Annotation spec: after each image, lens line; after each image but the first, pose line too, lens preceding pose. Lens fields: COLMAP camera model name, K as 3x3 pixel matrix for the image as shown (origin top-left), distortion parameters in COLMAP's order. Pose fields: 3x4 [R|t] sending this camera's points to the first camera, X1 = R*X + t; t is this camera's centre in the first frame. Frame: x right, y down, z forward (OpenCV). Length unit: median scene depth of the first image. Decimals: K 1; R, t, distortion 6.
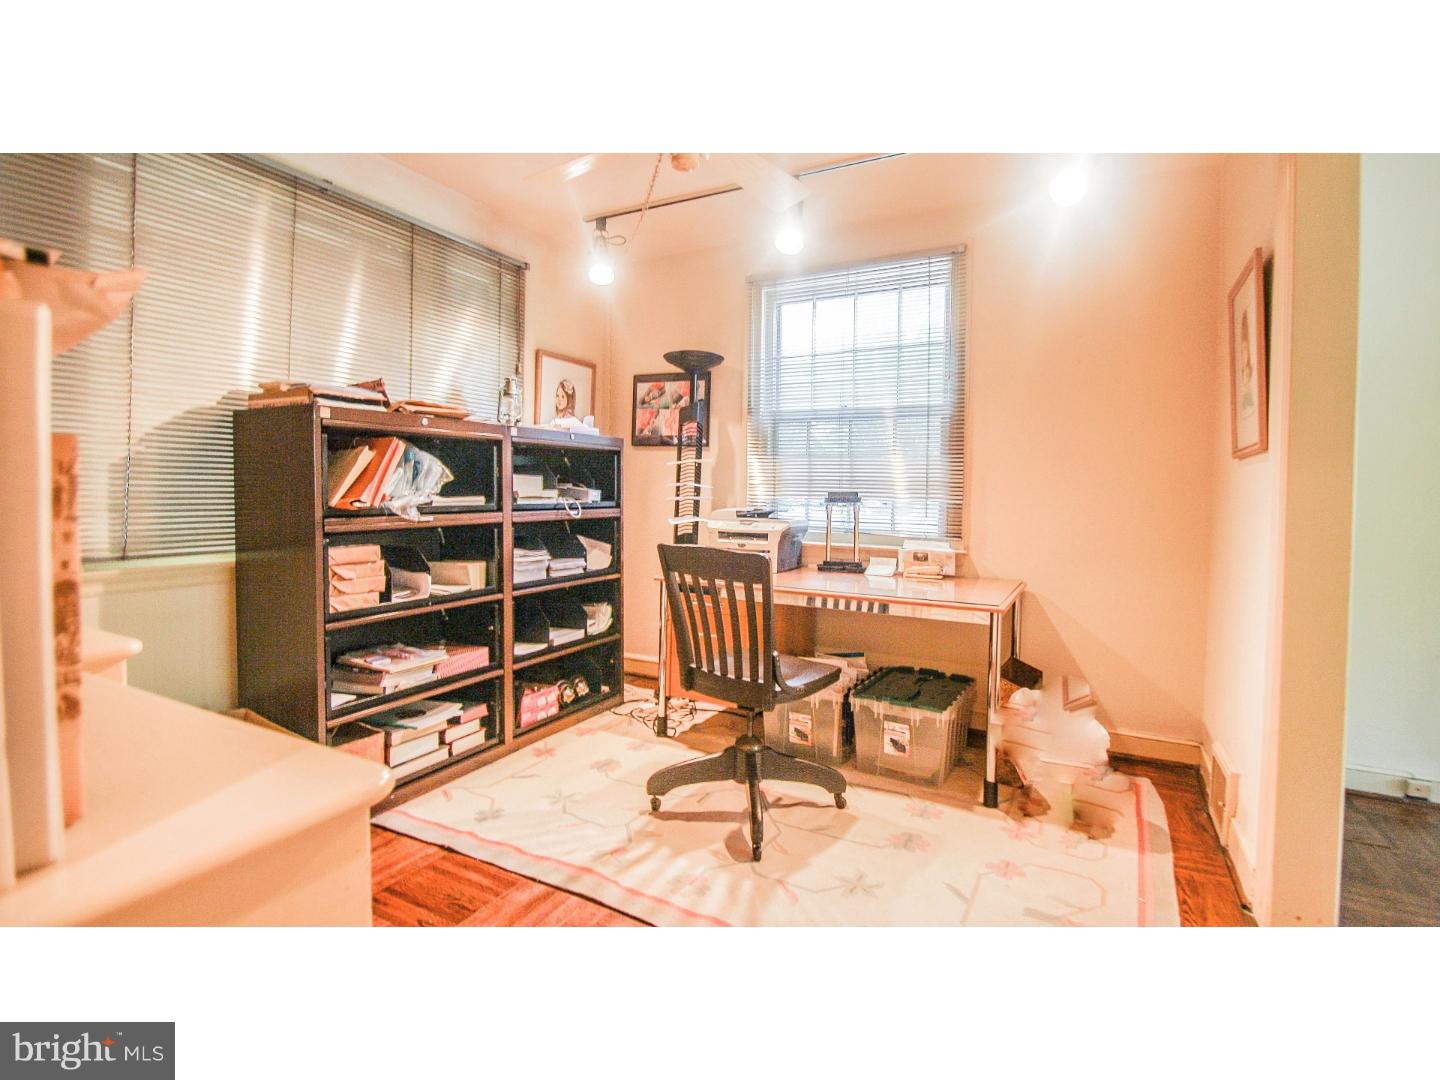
lens RADIAL K [[694.8, 0, 720.4], [0, 694.8, 500.7], [0, 0, 1]] dist [0.000355, 0.000179]
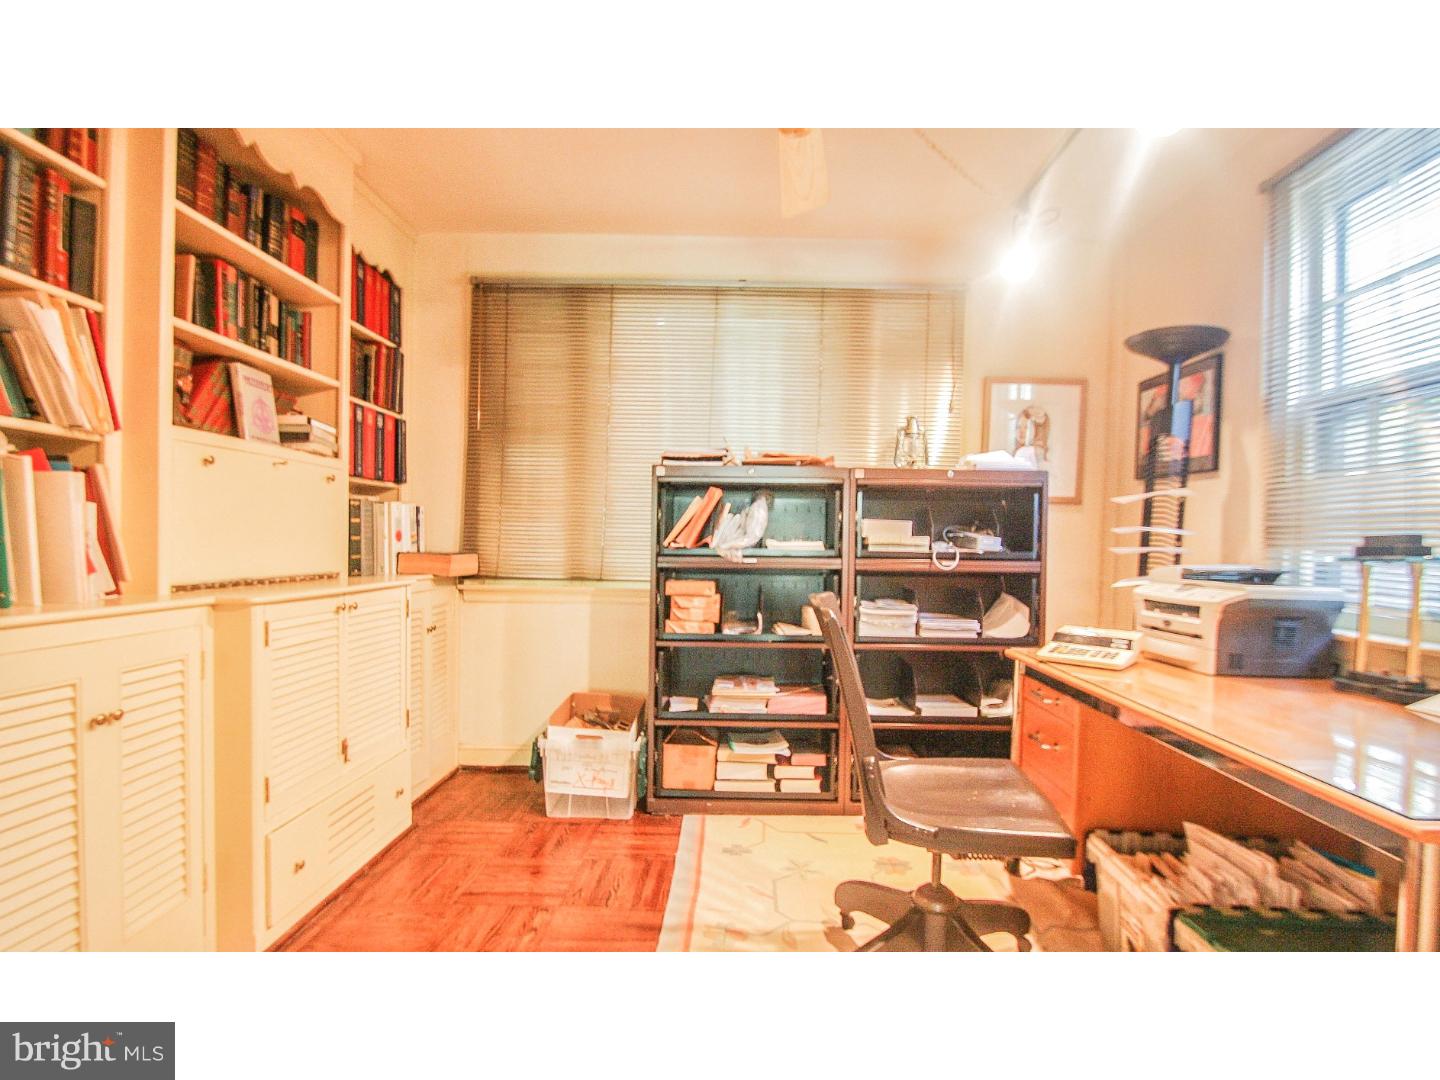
lens RADIAL K [[695.6, 0, 720.0], [0, 695.6, 540.0], [0, 0, 1]] dist [-0.000683, 0.000377]
pose [[0.451838, -0.007110, -0.892072, 0.453958], [-0.026514, 0.999419, -0.021395, 0.015361], [0.891706, 0.033319, 0.451387, 0.401468]]
